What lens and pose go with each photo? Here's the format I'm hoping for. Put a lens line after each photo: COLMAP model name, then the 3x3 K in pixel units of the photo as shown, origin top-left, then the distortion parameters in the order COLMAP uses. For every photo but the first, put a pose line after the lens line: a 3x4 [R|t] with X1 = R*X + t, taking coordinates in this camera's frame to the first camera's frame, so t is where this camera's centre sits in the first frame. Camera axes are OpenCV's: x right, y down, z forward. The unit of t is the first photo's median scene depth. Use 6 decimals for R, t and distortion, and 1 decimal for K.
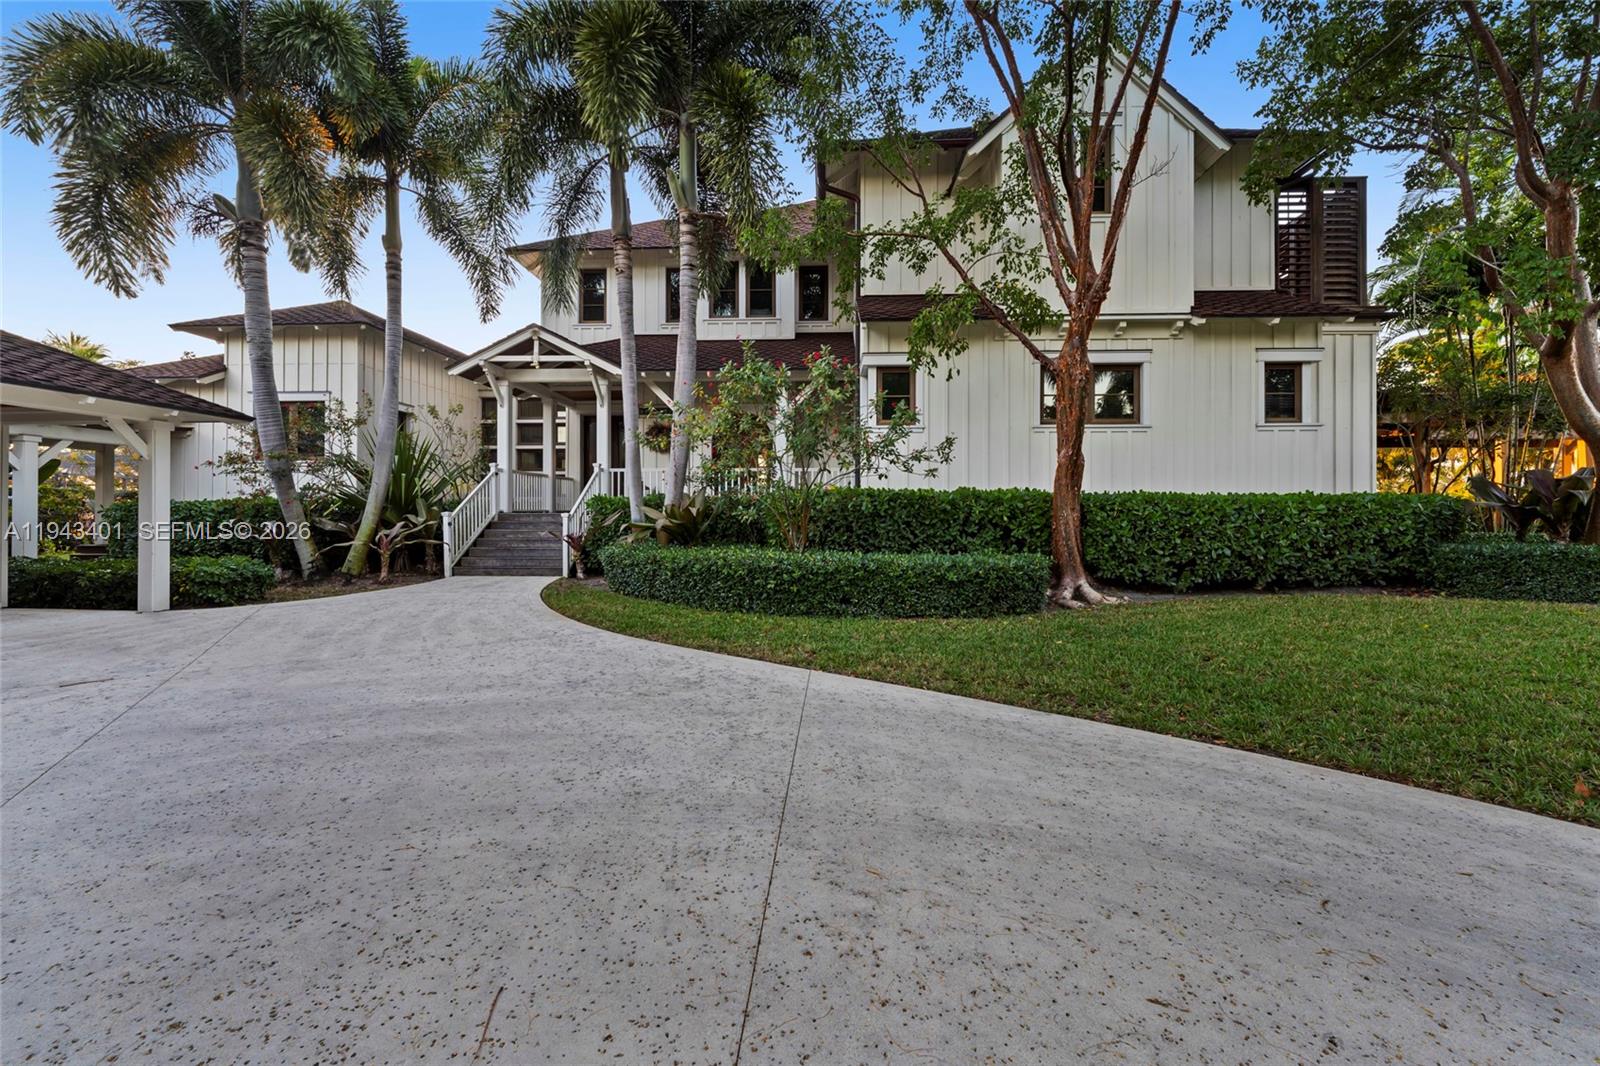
lens RADIAL K [[664.2, 0, 801.1], [0, 664.2, 505.0], [0, 0, 1]] dist [-0.000522, -0.000077]
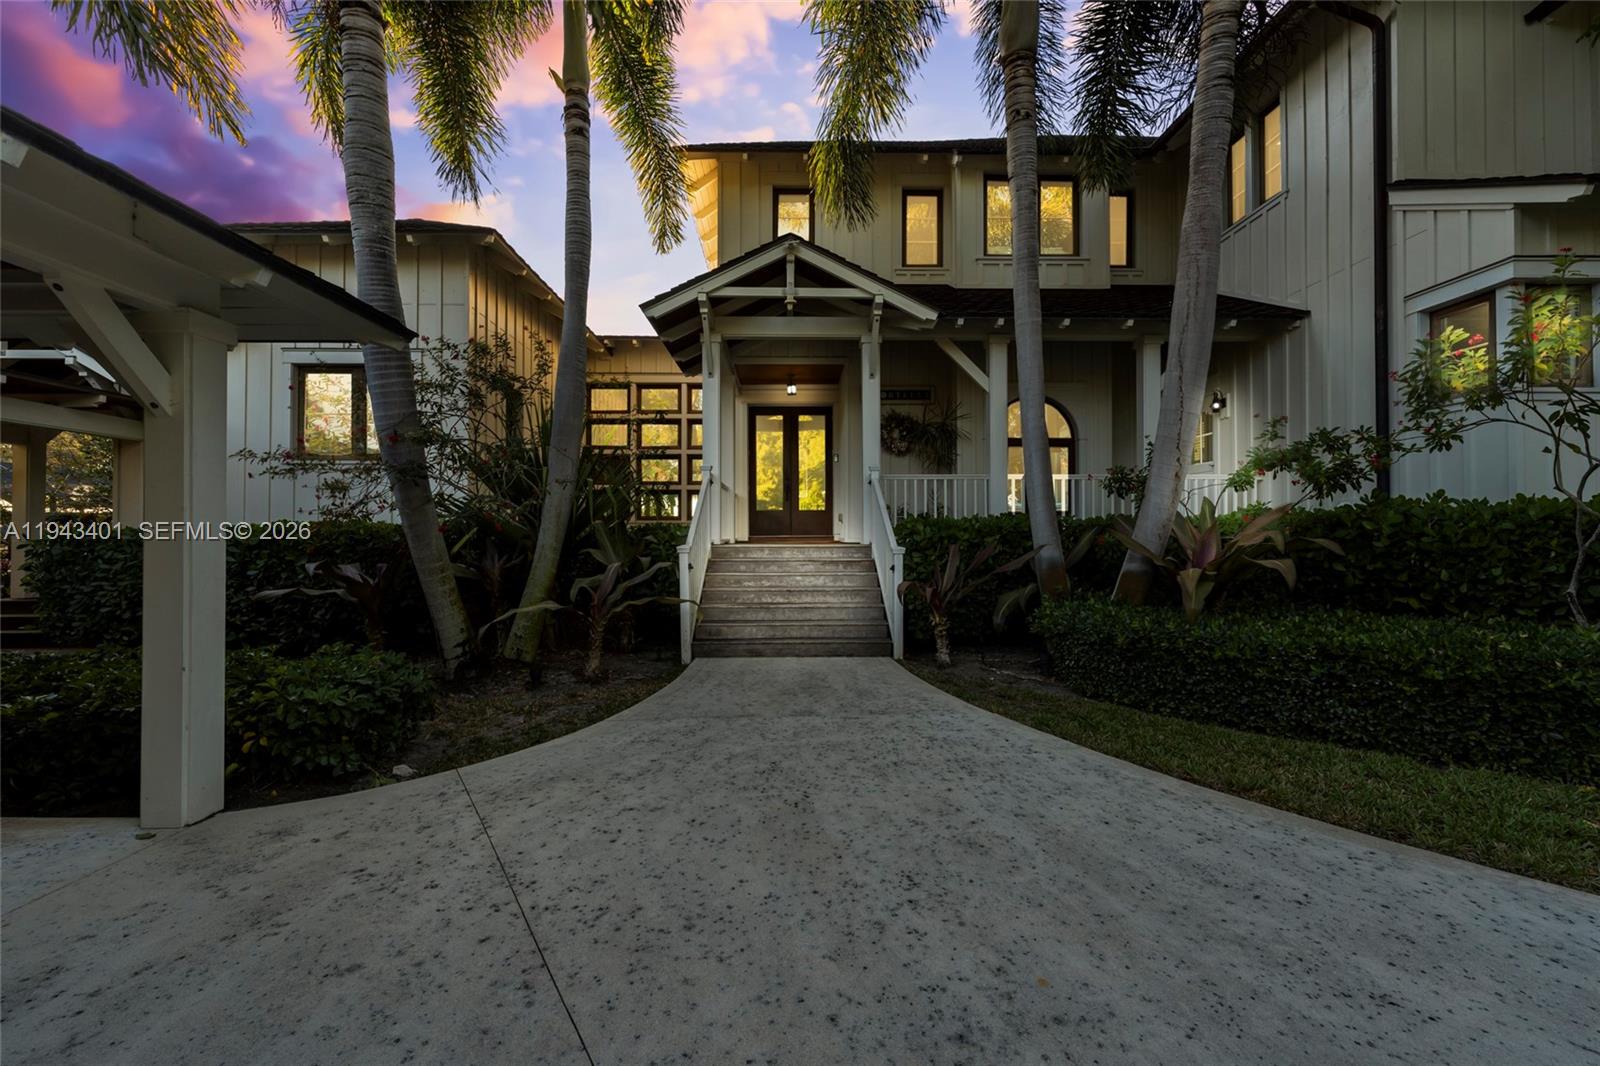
lens RADIAL K [[650.9, 0, 794.6], [0, 650.9, 526.0], [0, 0, 1]] dist [0.000686, 0.000038]
pose [[0.998165, 0.000397, 0.060554, -0.610224], [-0.000059, 0.999984, -0.005585, -0.003637], [-0.060555, 0.005571, 0.998149, 0.571345]]
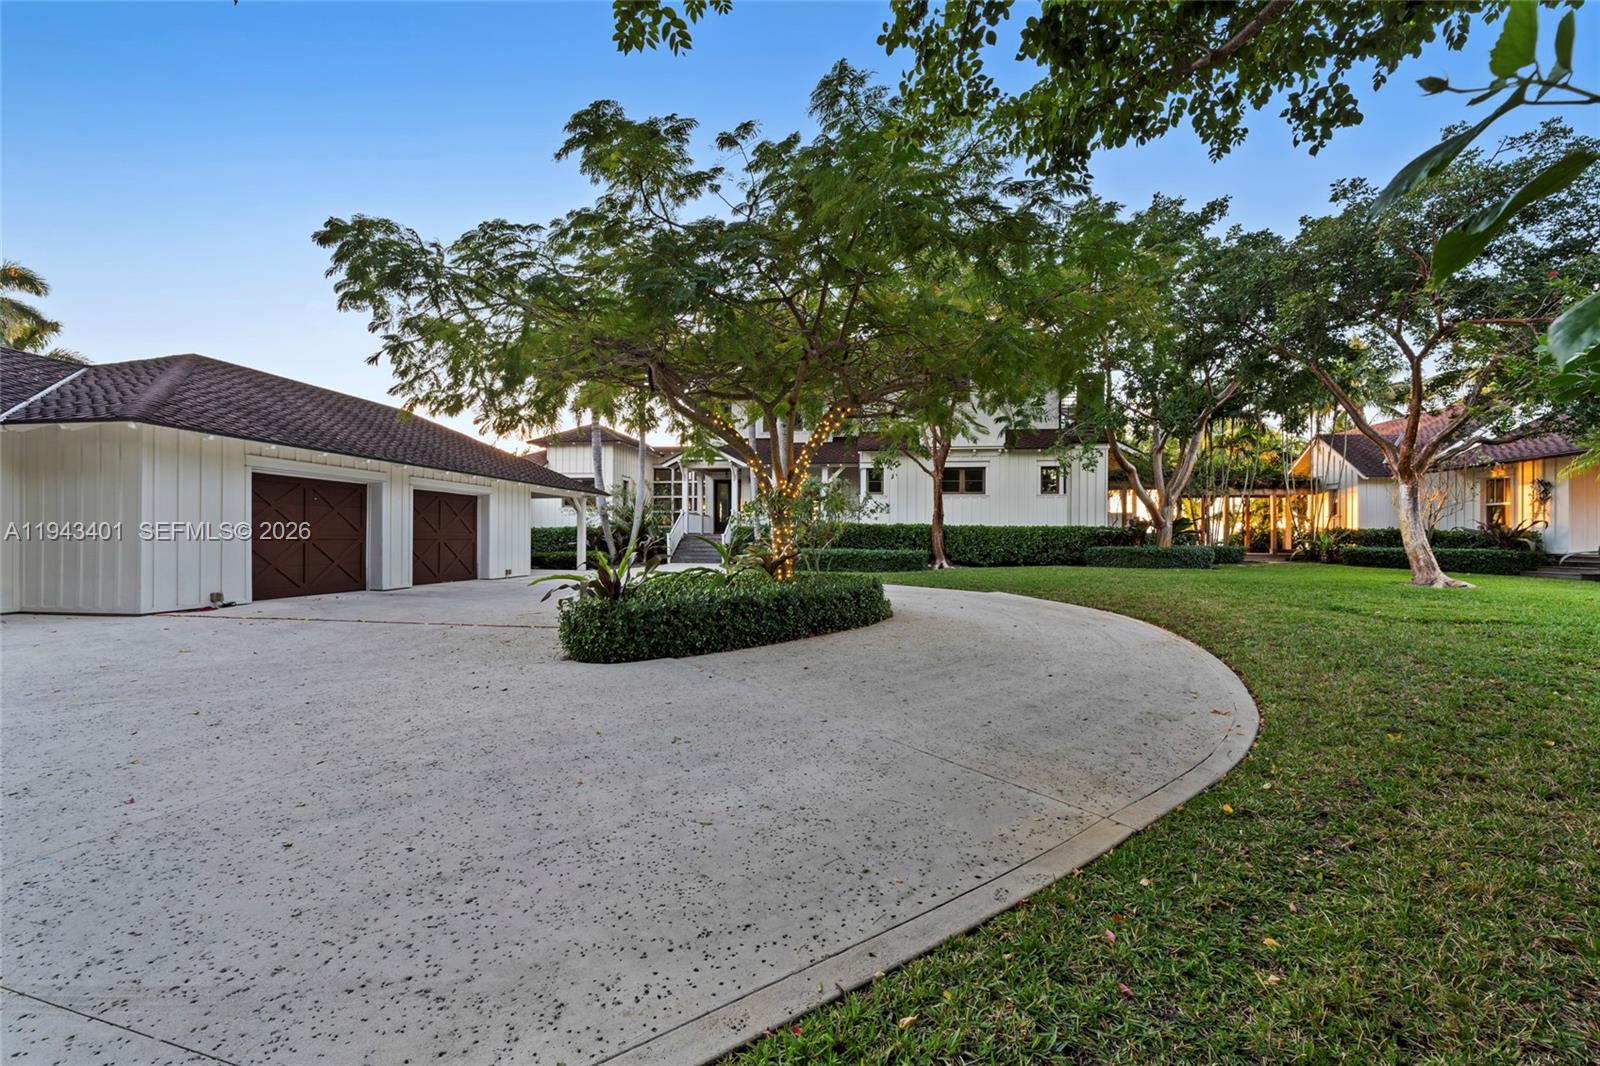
lens RADIAL K [[650.9, 0, 794.6], [0, 650.9, 526.0], [0, 0, 1]] dist [0.000686, 0.000038]
pose [[0.994735, 0.001834, -0.102469, 0.110877], [-0.002073, 0.999995, -0.002228, -0.010005], [0.102464, 0.002429, 0.994734, -1.374711]]
